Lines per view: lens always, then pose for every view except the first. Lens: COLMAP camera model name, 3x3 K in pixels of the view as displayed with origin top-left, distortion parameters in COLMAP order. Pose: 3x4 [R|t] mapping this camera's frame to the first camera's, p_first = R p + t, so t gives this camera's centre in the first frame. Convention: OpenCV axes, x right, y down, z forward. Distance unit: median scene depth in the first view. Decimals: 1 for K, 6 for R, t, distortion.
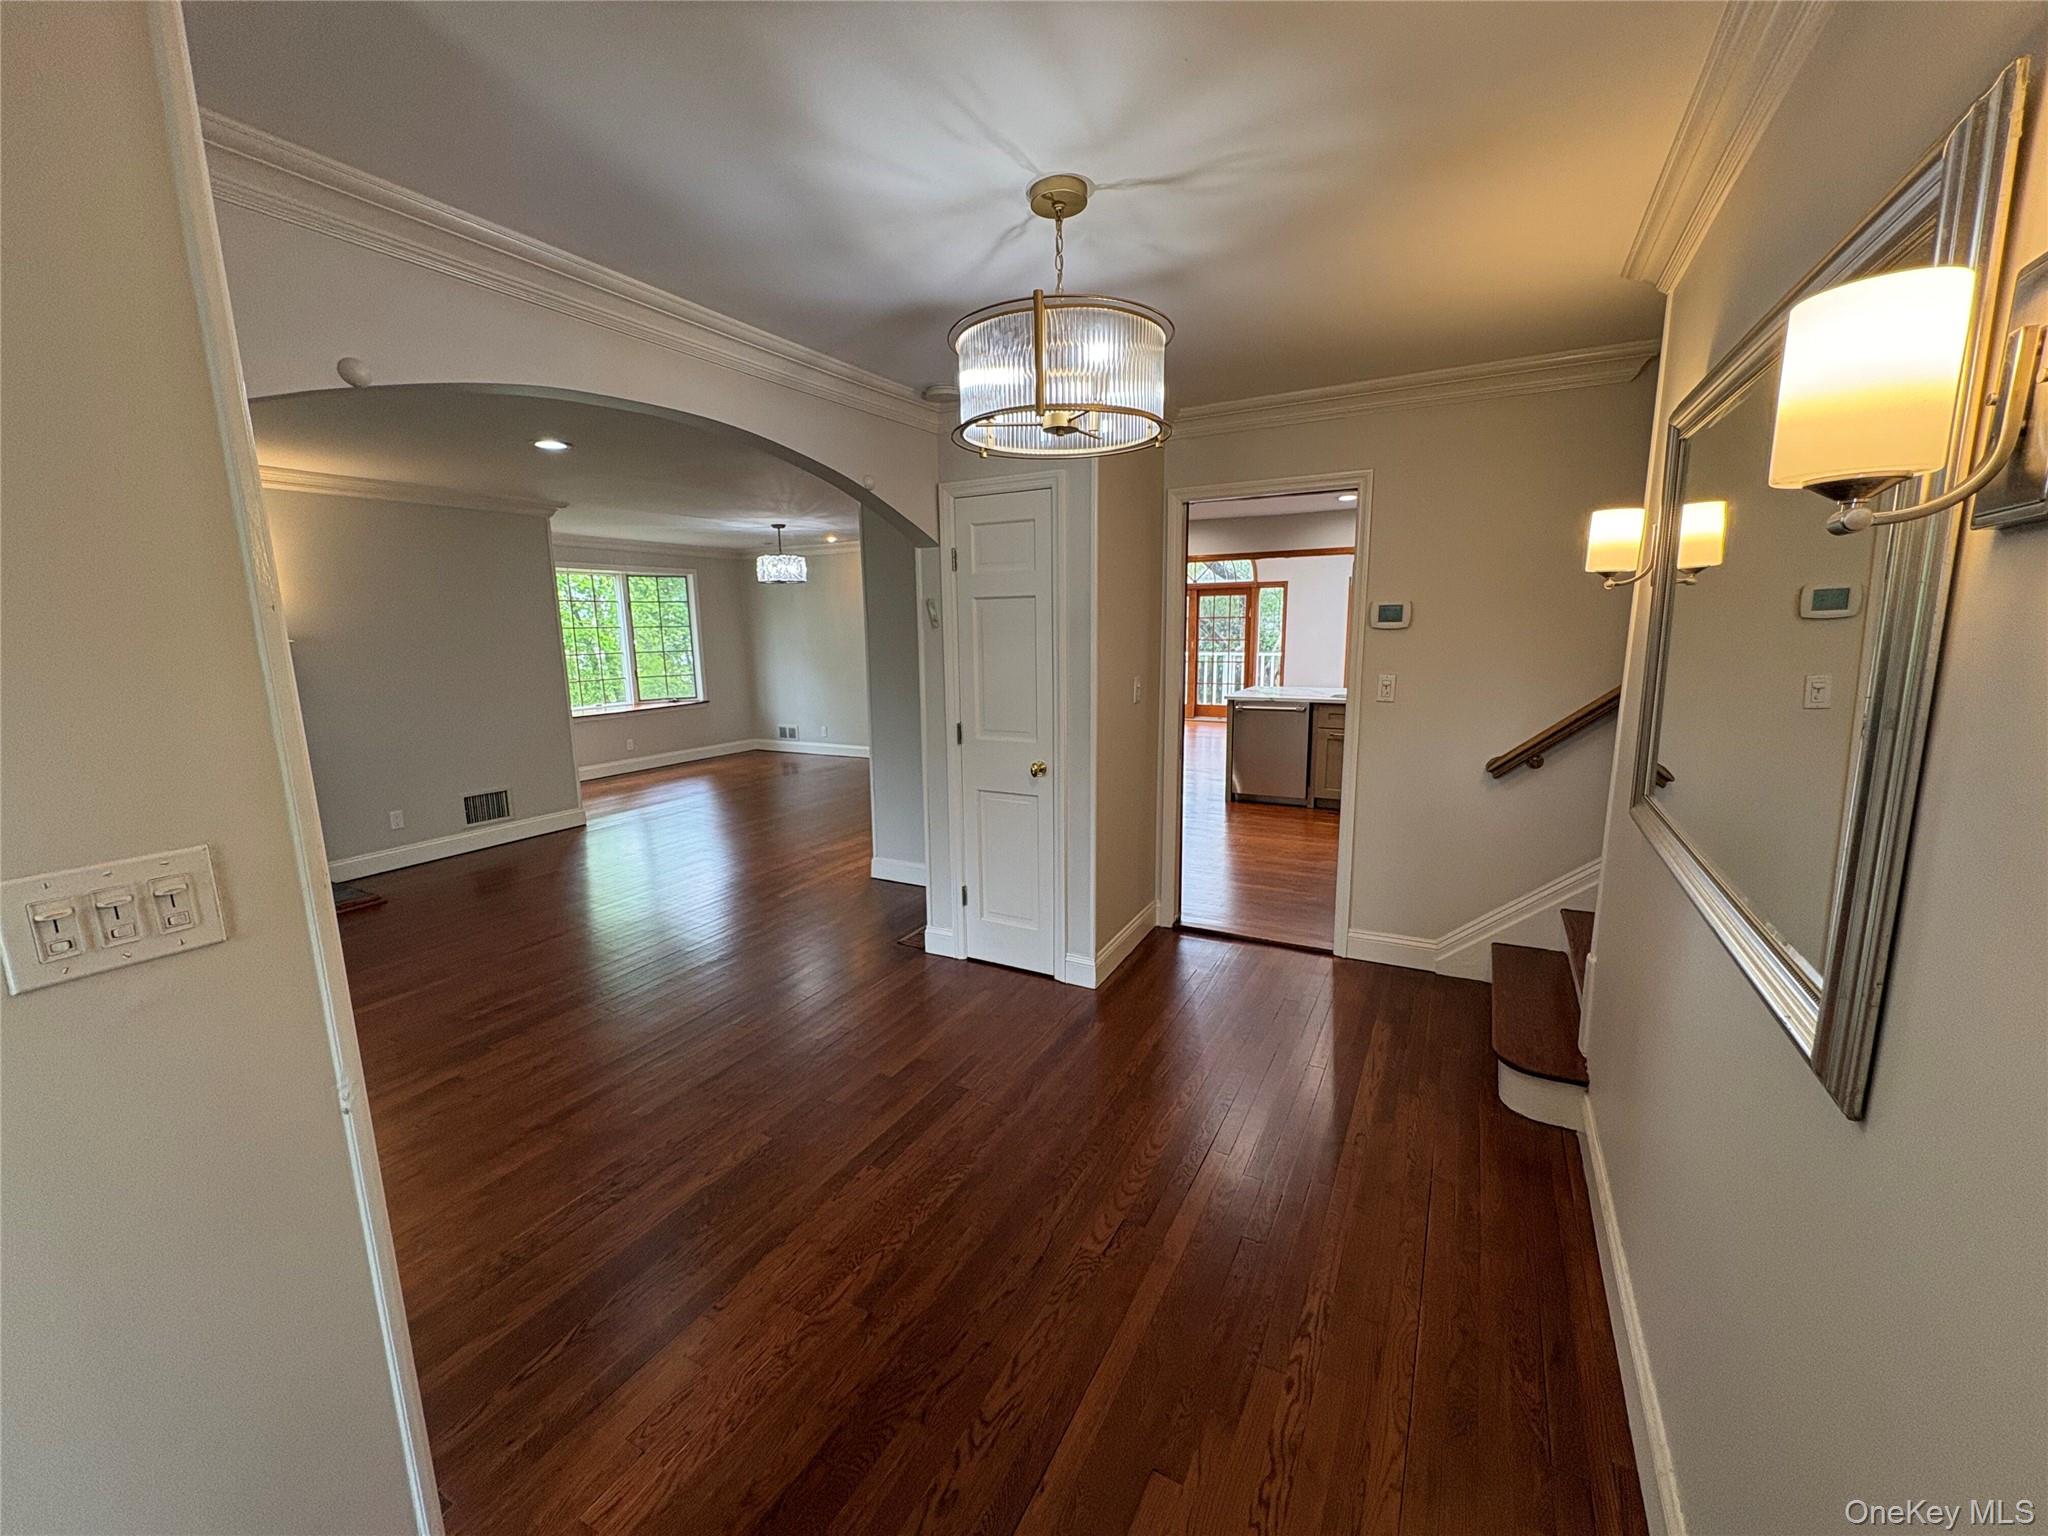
lens RADIAL K [[829.1, 0, 1024.0], [0, 829.1, 768.0], [0, 0, 1]] dist [0.011257, 0.000011]
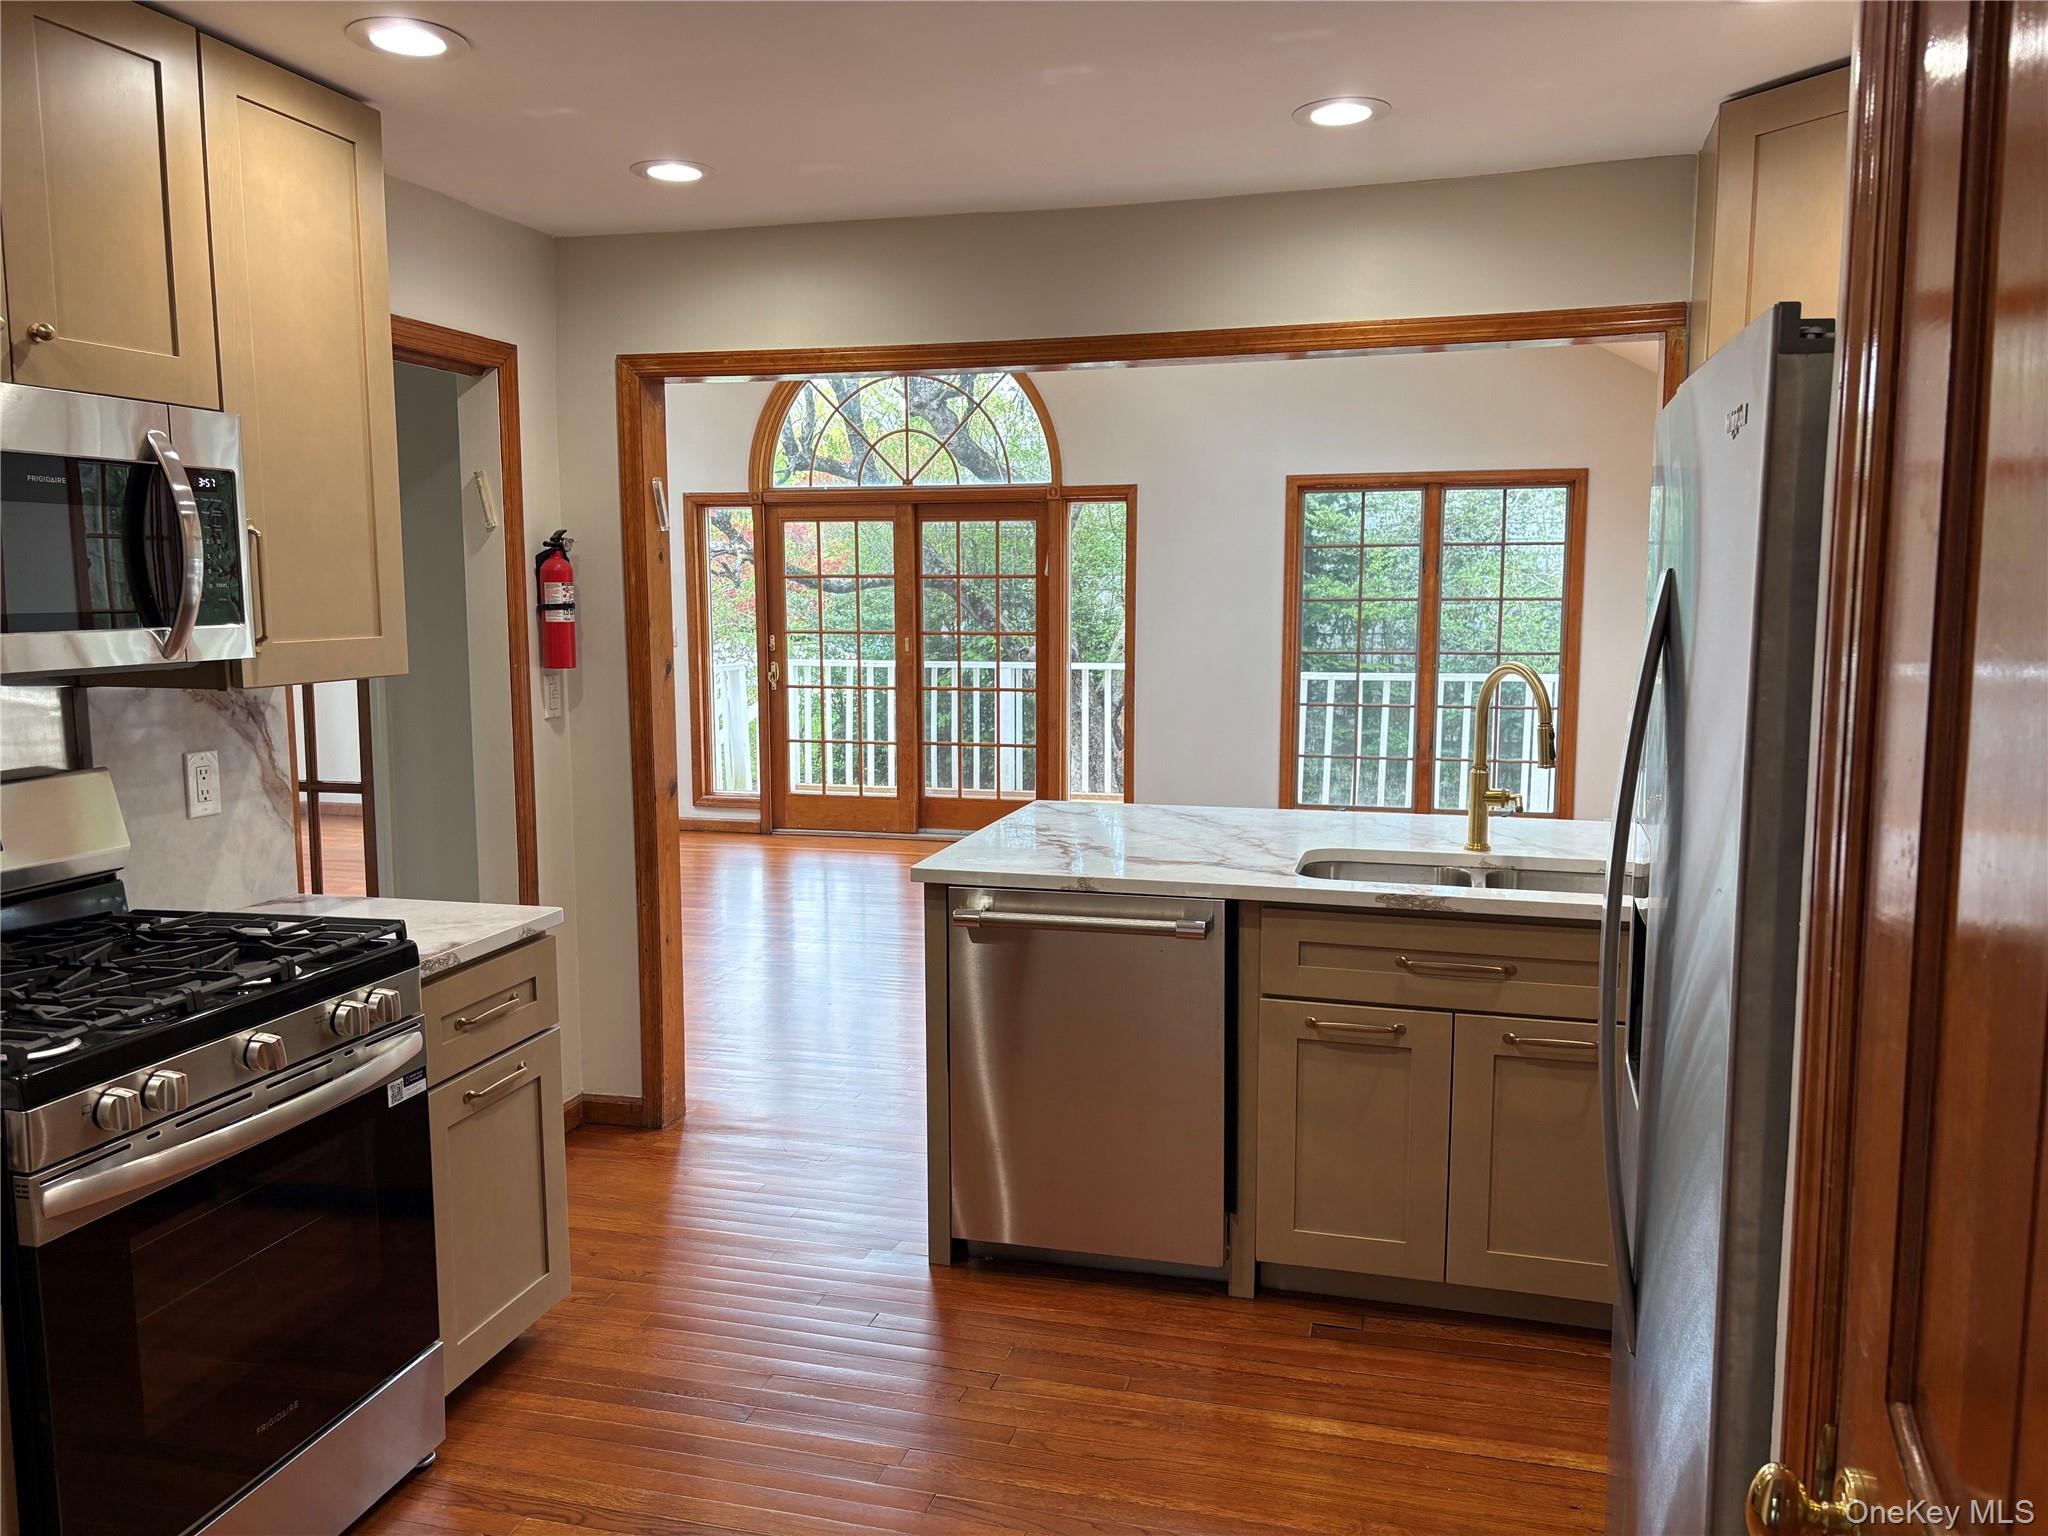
lens RADIAL K [[1554.3, 0, 1024.0], [0, 1554.3, 768.0], [0, 0, 1]] dist [-0.000174, -0.000657]
pose [[0.973428, -0.008218, 0.228845, 0.092740], [0.021339, 0.998263, -0.054921, -0.050623], [-0.227996, 0.058345, 0.971912, 0.293586]]
